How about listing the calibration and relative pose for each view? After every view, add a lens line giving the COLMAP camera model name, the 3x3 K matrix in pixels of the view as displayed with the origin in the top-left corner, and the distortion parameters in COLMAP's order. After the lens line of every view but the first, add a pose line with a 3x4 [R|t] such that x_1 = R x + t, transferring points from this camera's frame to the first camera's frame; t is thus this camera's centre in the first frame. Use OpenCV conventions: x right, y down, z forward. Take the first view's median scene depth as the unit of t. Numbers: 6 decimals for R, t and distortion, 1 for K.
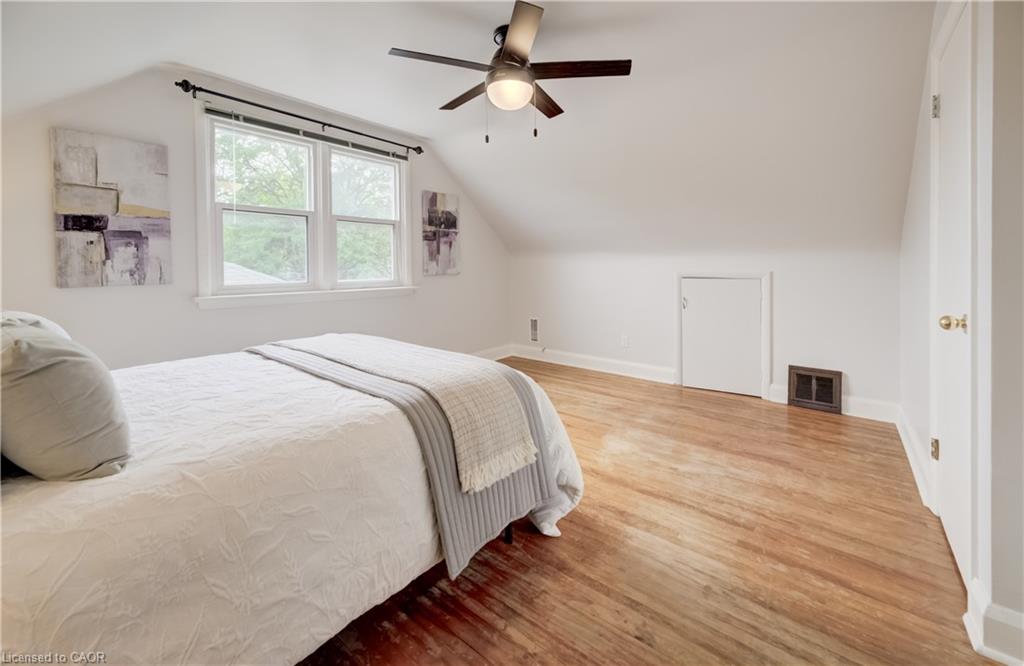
lens RADIAL K [[417.0, 0, 512.6], [0, 417.0, 252.9], [0, 0, 1]] dist [0.000762, 0.000135]
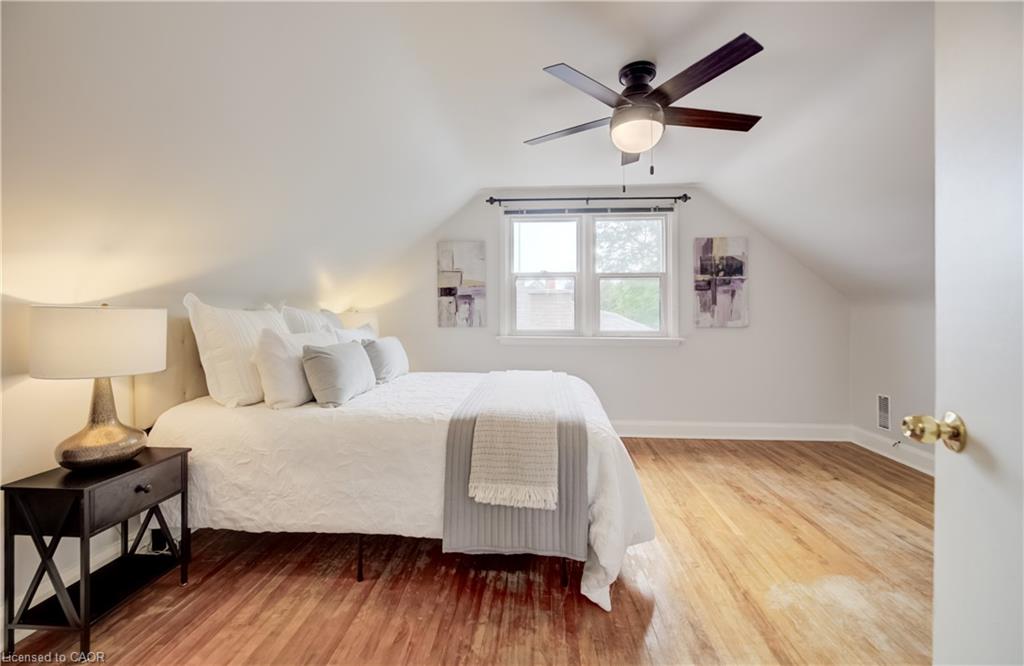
lens RADIAL K [[399.6, 0, 507.8], [0, 399.6, 301.7], [0, 0, 1]] dist [-0.000592, -0.000032]
pose [[0.550760, -0.021823, -0.834378, 0.524963], [0.018201, 0.999734, -0.014133, 0.000936], [0.834465, -0.007403, 0.551011, 0.234818]]
